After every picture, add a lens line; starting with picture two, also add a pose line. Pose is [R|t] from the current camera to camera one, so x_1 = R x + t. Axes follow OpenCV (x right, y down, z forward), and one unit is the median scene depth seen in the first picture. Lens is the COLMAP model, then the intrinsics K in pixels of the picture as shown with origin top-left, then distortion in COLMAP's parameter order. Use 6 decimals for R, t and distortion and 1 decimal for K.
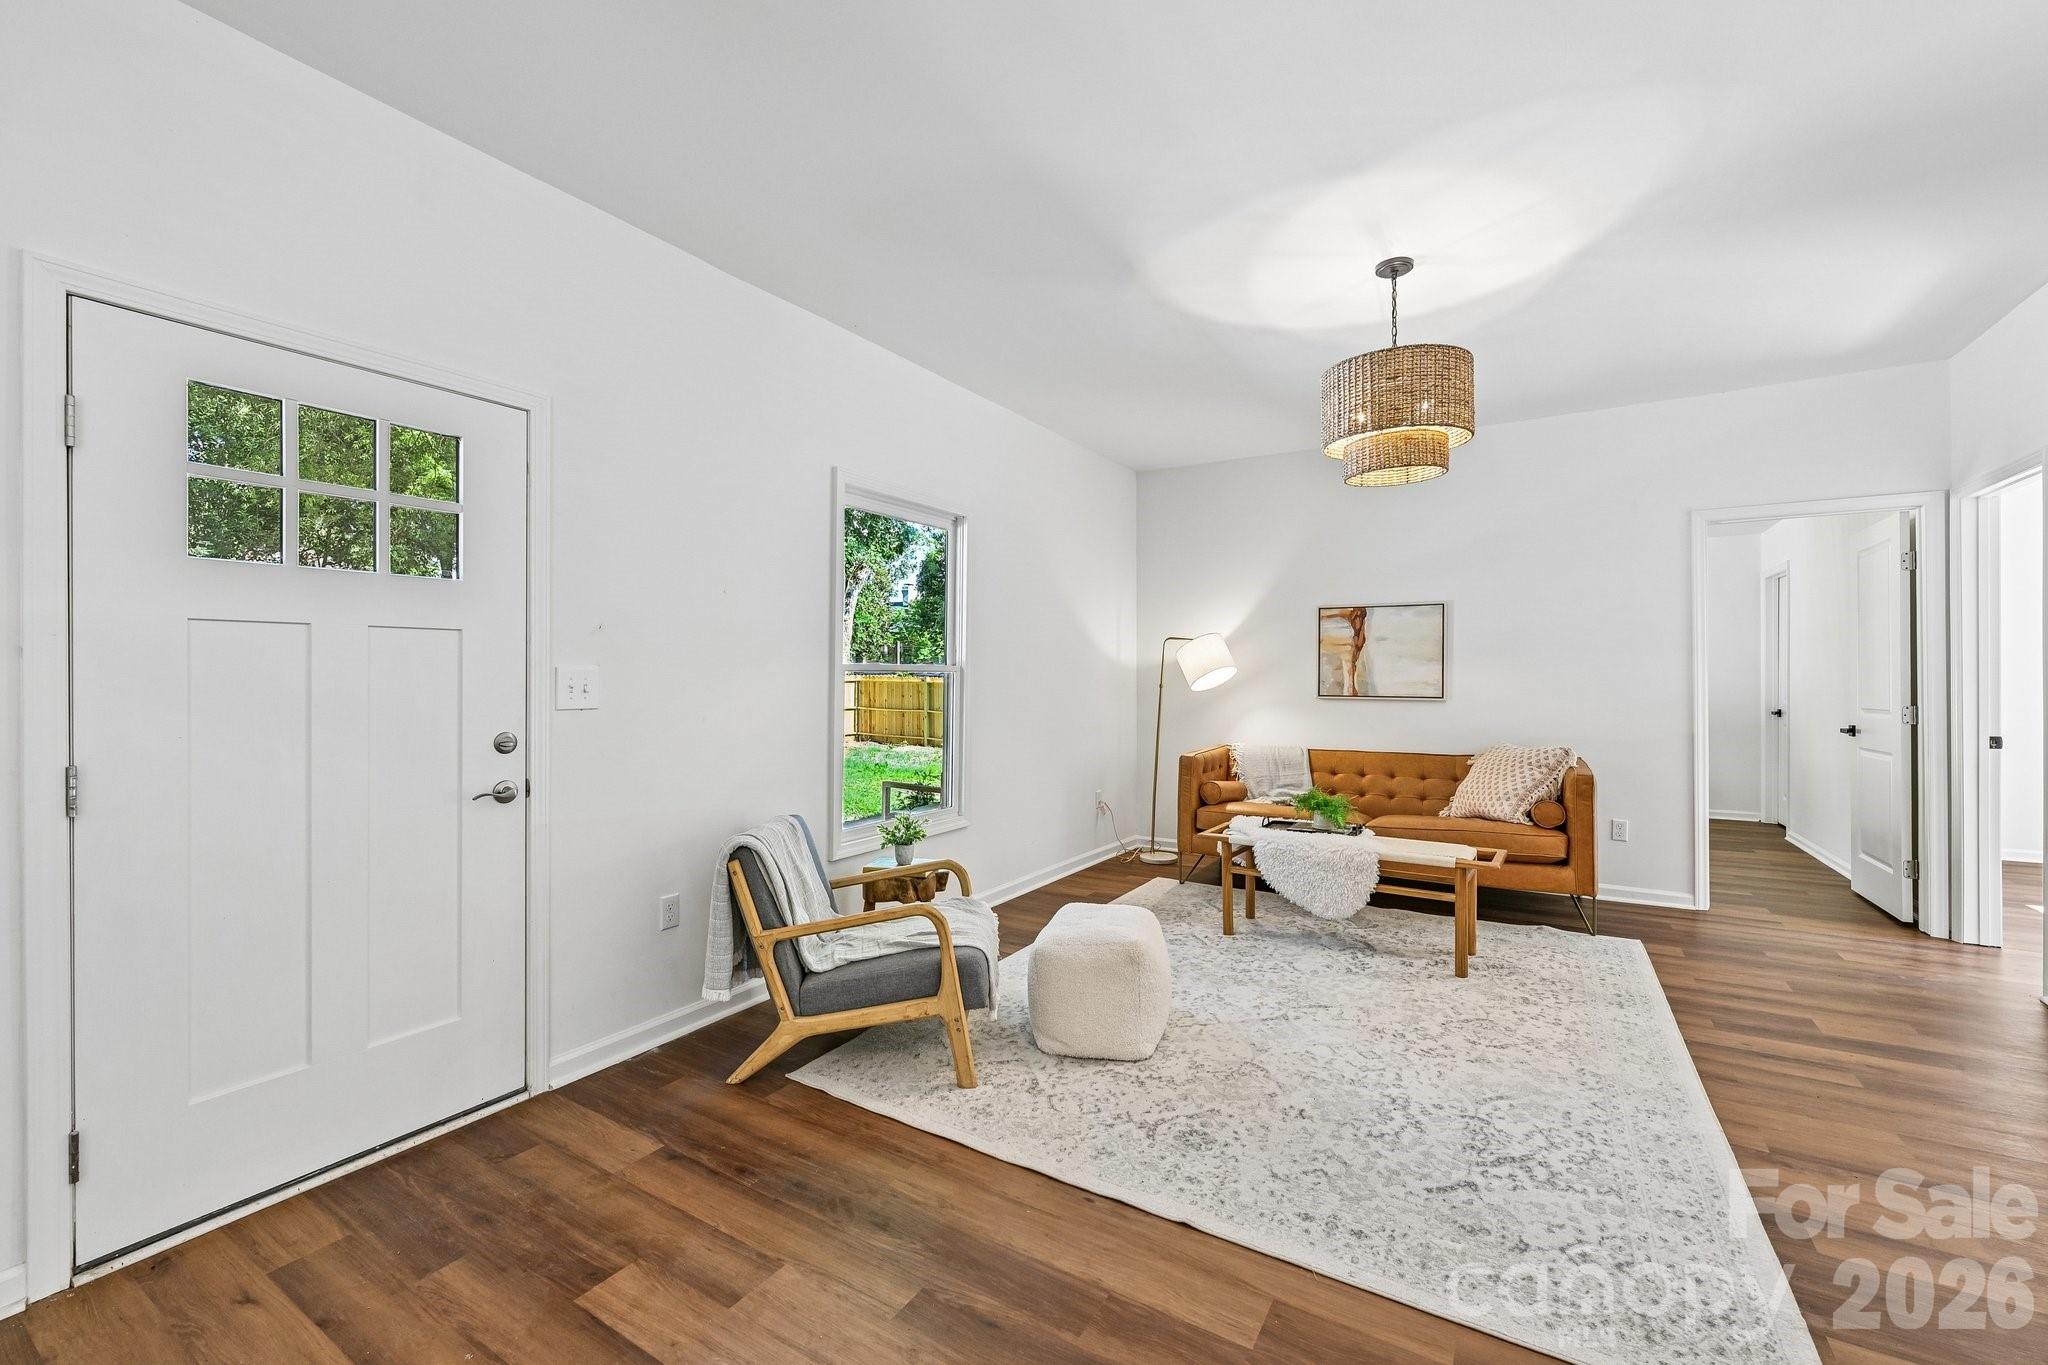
lens RADIAL K [[831.0, 0, 1020.6], [0, 831.0, 682.7], [0, 0, 1]] dist [0.000726, 0.000403]
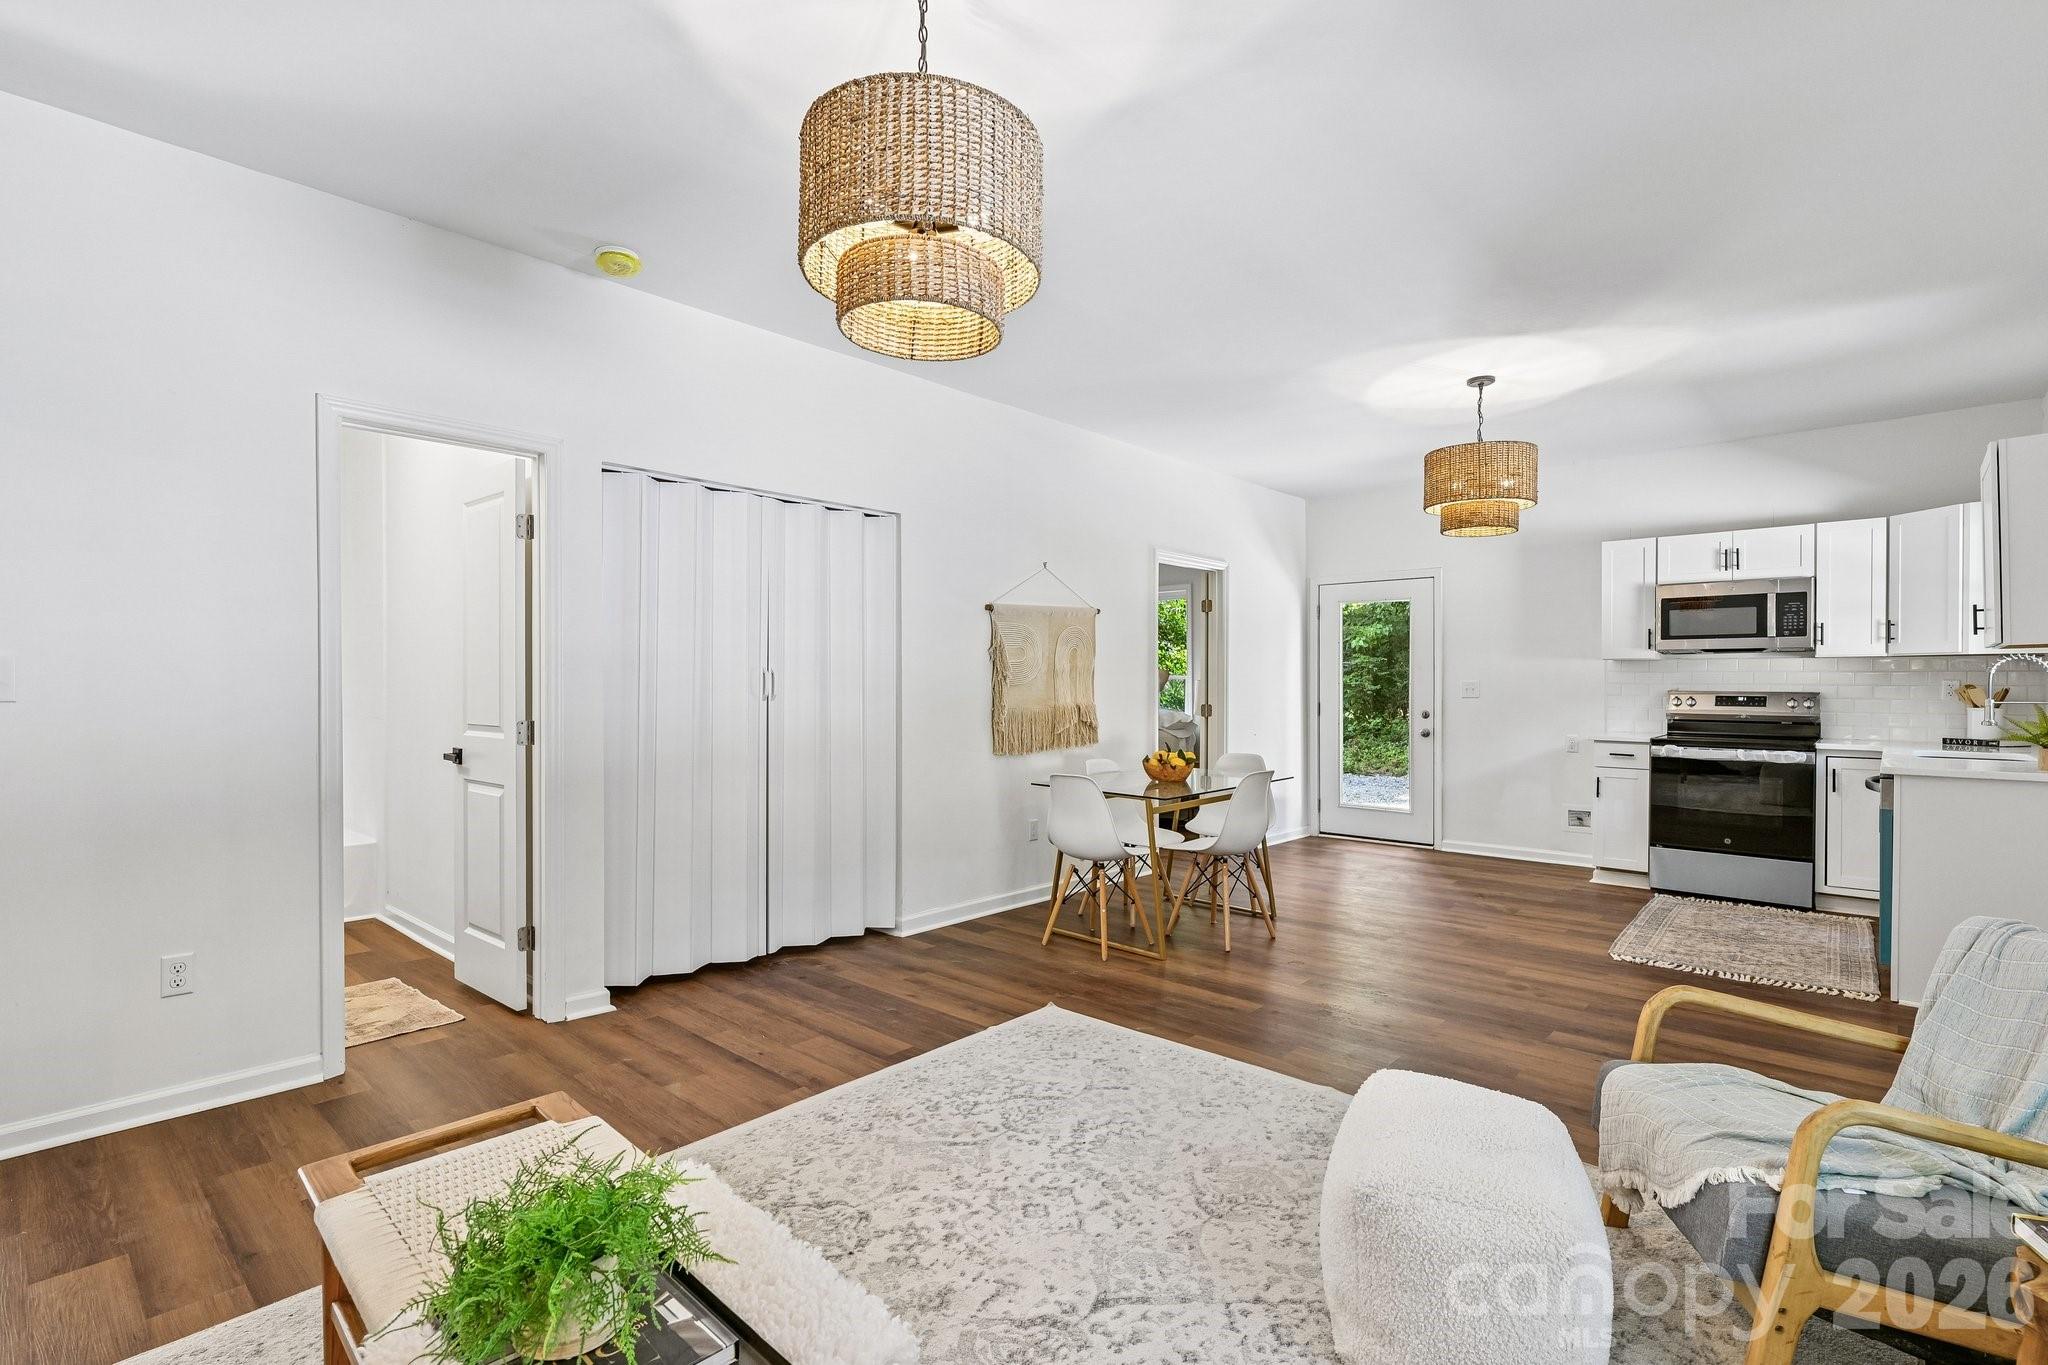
lens RADIAL K [[953.0, 0, 1028.2], [0, 953.0, 694.0], [0, 0, 1]] dist [-0.000250, 0.000744]
pose [[-0.984583, -0.001846, 0.174910, 0.251276], [0.000935, 0.999874, 0.015815, -0.005535], [-0.174918, 0.015735, -0.984457, 1.585533]]
